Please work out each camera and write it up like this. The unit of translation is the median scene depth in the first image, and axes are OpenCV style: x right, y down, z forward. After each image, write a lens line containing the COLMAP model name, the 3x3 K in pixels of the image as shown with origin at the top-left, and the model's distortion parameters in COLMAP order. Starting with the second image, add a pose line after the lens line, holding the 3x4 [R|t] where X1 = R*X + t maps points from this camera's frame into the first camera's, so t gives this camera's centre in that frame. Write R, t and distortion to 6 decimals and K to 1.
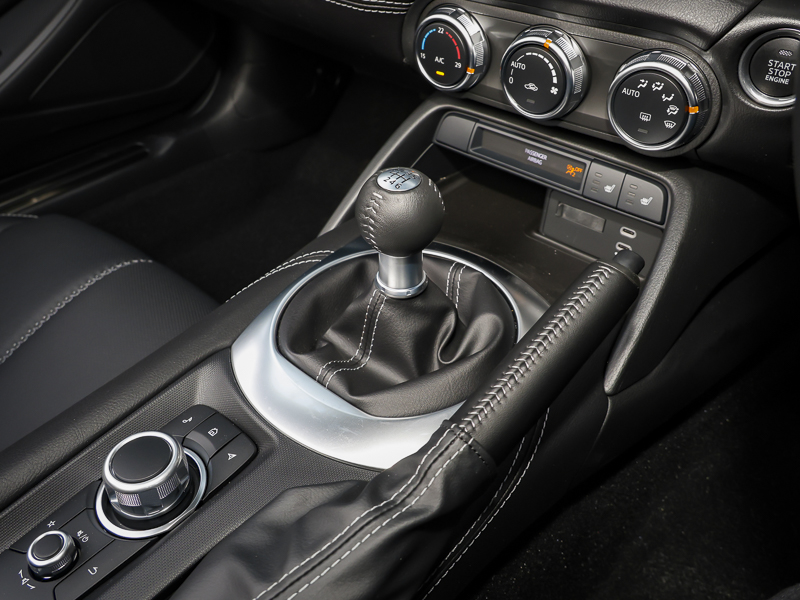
lens RADIAL K [[643.2, 0, 405.8], [0, 643.2, 272.1], [0, 0, 1]] dist [0.003832, 0.004468]
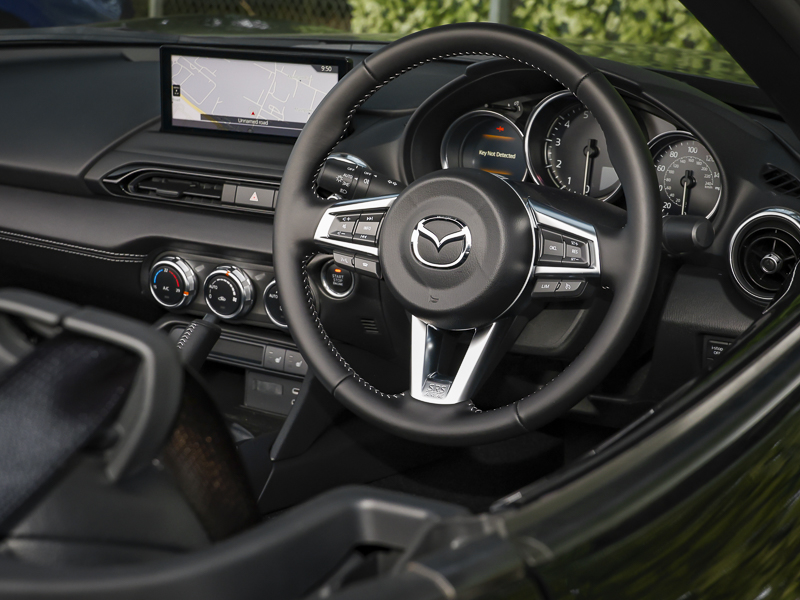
lens RADIAL K [[1576.1, 0, 393.5], [0, 1576.1, 298.1], [0, 0, 1]] dist [-0.073307, 0.000000]
pose [[0.982380, -0.027938, 0.184792, -0.126558], [0.096191, 0.923329, -0.371767, 1.326226], [-0.160238, 0.382992, 0.909748, -2.904606]]
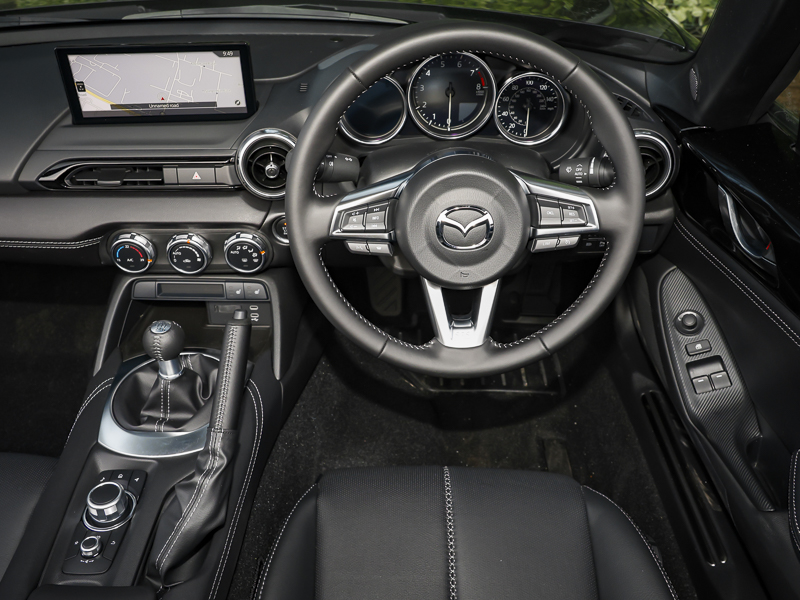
lens RADIAL K [[701.7, 0, 377.8], [0, 701.7, 290.2], [0, 0, 1]] dist [0.021882, -0.031516]
pose [[0.779235, -0.352554, 0.518169, -0.551563], [0.389451, 0.920161, 0.040396, -0.058648], [-0.491040, 0.170323, 0.854324, -1.257270]]
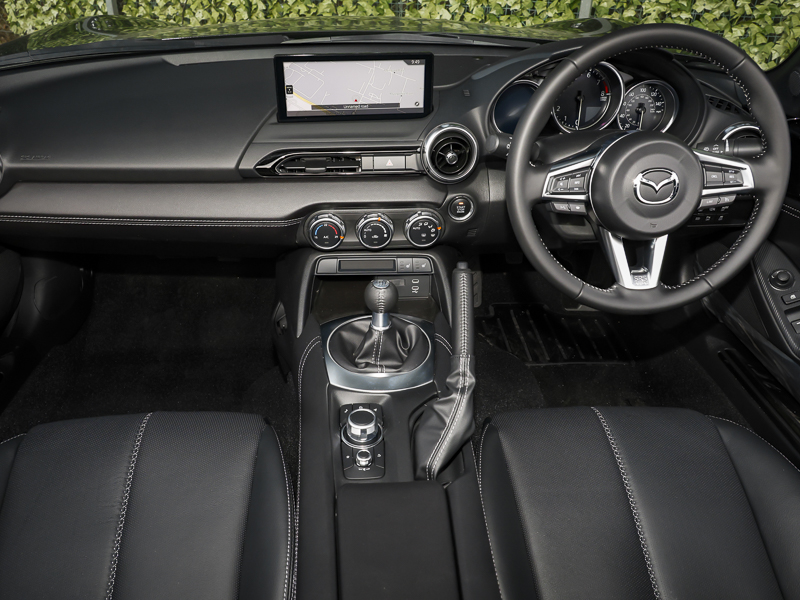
lens RADIAL K [[643.2, 0, 381.1], [0, 643.2, 300.4], [0, 0, 1]] dist [0.003832, 0.004468]
pose [[0.721521, -0.343564, 0.601142, -1.390661], [0.412225, 0.910719, 0.025720, -0.130062], [-0.556308, 0.229248, 0.798728, -0.930721]]
